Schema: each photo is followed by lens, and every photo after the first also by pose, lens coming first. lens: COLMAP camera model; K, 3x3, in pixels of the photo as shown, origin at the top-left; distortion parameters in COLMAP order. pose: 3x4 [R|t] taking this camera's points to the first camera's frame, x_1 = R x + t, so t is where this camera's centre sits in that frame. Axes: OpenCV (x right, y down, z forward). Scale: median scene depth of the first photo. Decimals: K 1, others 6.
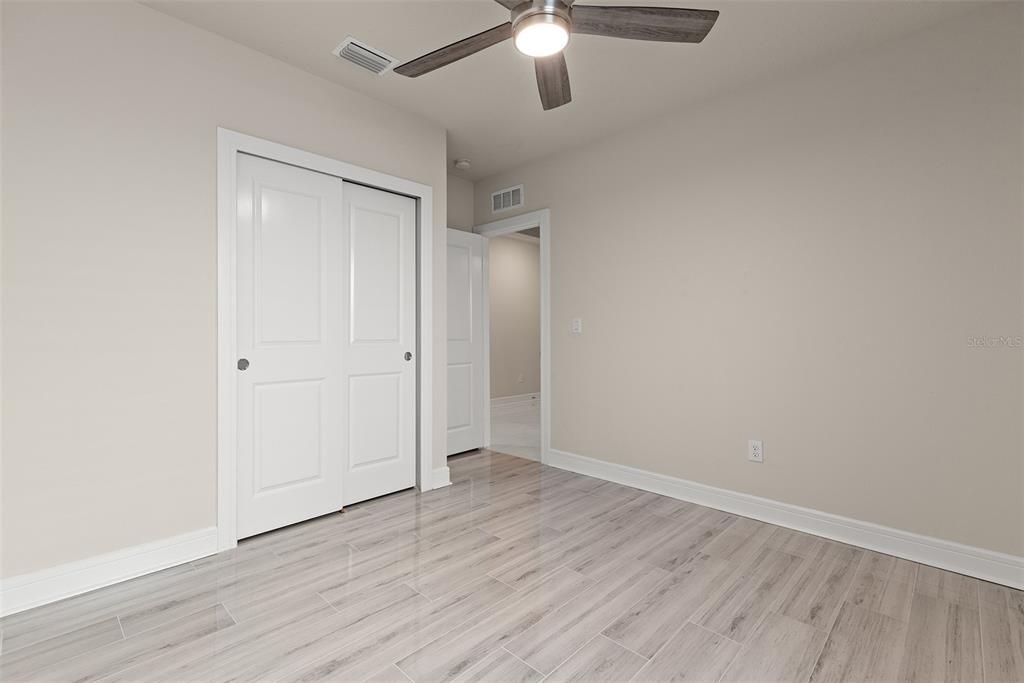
lens RADIAL K [[458.6, 0, 514.5], [0, 458.6, 335.5], [0, 0, 1]] dist [0.012022, -0.003092]
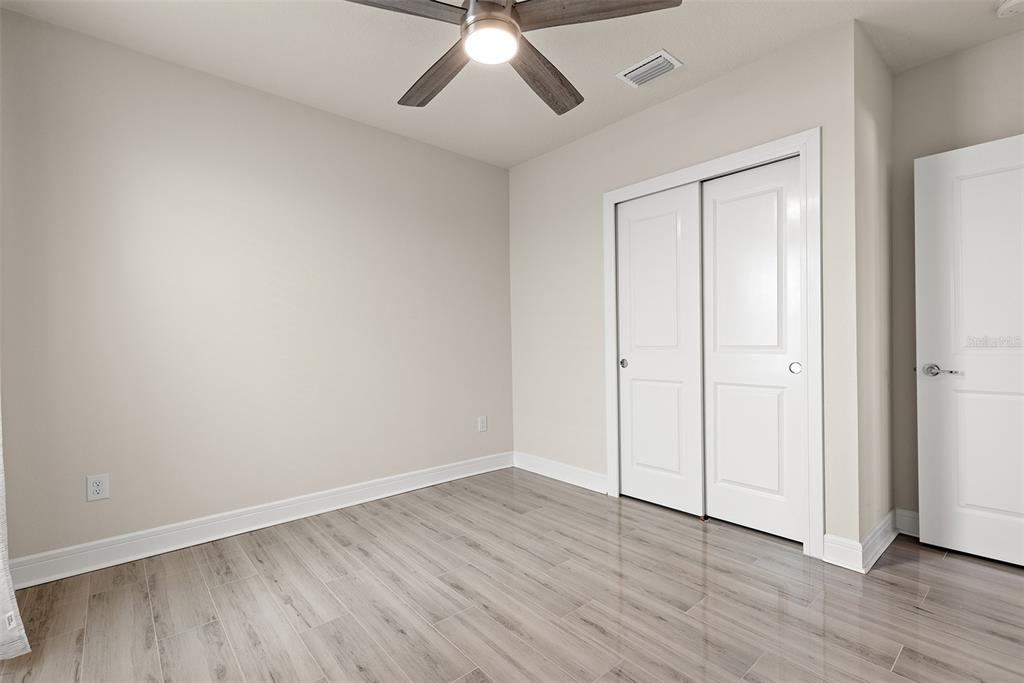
lens RADIAL K [[458.6, 0, 511.5], [0, 458.6, 342.3], [0, 0, 1]] dist [0.012022, -0.003092]
pose [[-0.085075, 0.001583, -0.996373, 0.913813], [0.008292, 0.999965, 0.000881, -0.001769], [0.996340, -0.008187, -0.085085, 0.960264]]
